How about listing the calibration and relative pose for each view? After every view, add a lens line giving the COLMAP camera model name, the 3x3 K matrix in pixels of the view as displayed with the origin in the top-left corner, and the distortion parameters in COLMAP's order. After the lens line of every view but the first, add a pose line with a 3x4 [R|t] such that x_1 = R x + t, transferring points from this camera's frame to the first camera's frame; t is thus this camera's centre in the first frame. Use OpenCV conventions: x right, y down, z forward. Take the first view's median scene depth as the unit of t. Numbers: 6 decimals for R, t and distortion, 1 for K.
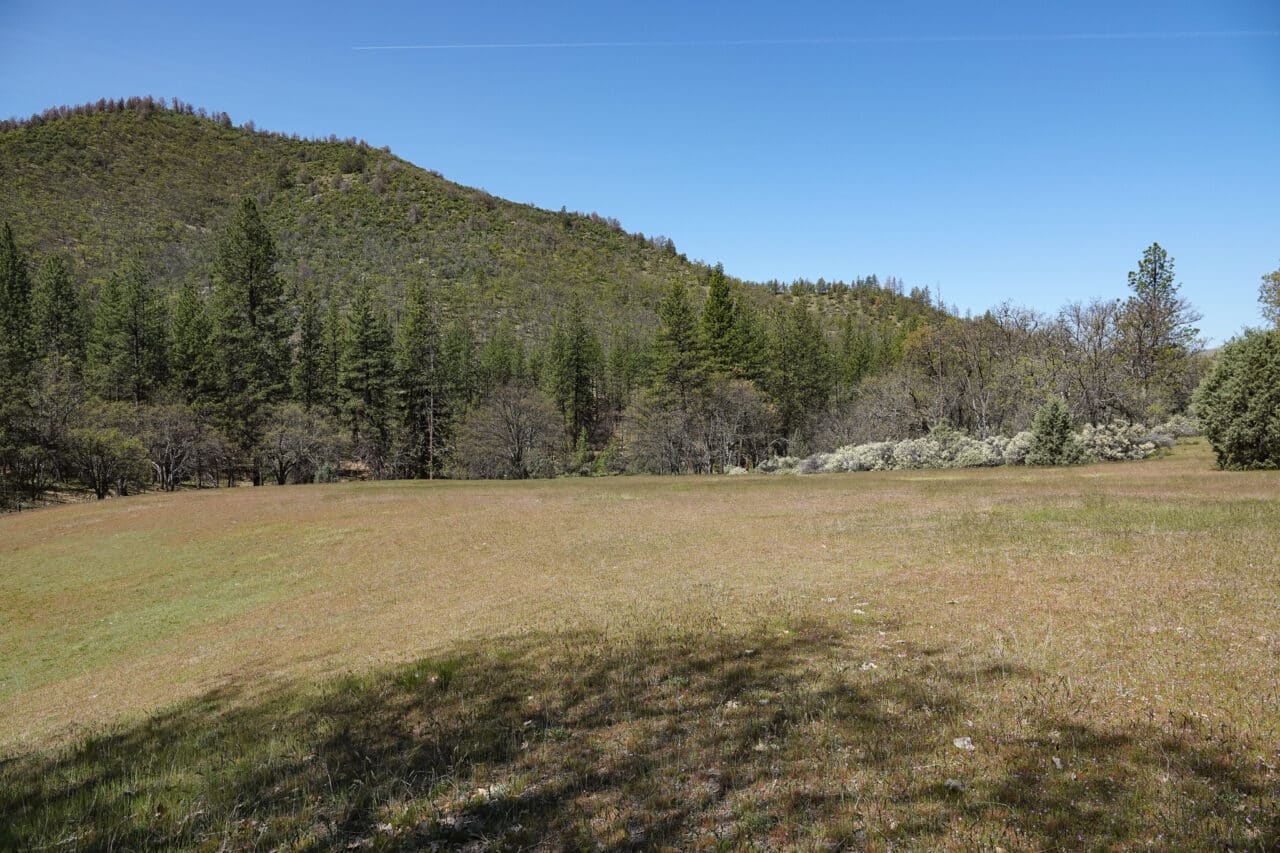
lens RADIAL K [[870.0, 0, 638.4], [0, 870.0, 430.1], [0, 0, 1]] dist [-0.013494, -0.005584]
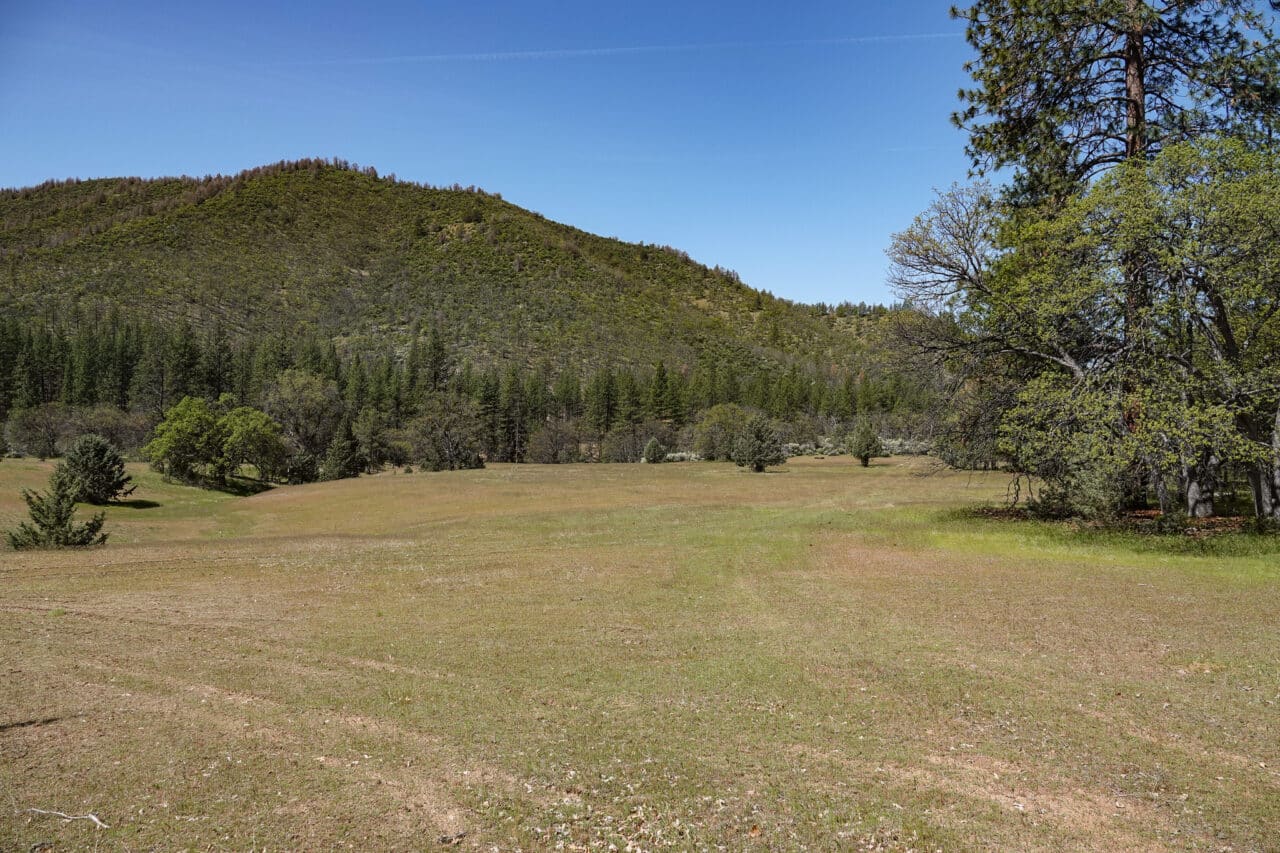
lens RADIAL K [[870.0, 0, 641.3], [0, 870.0, 424.9], [0, 0, 1]] dist [-0.013494, -0.005584]
pose [[0.993444, 0.025890, -0.111347, 0.064186], [-0.025483, 0.999662, 0.005073, -0.011834], [0.111441, -0.002202, 0.993769, -0.230205]]
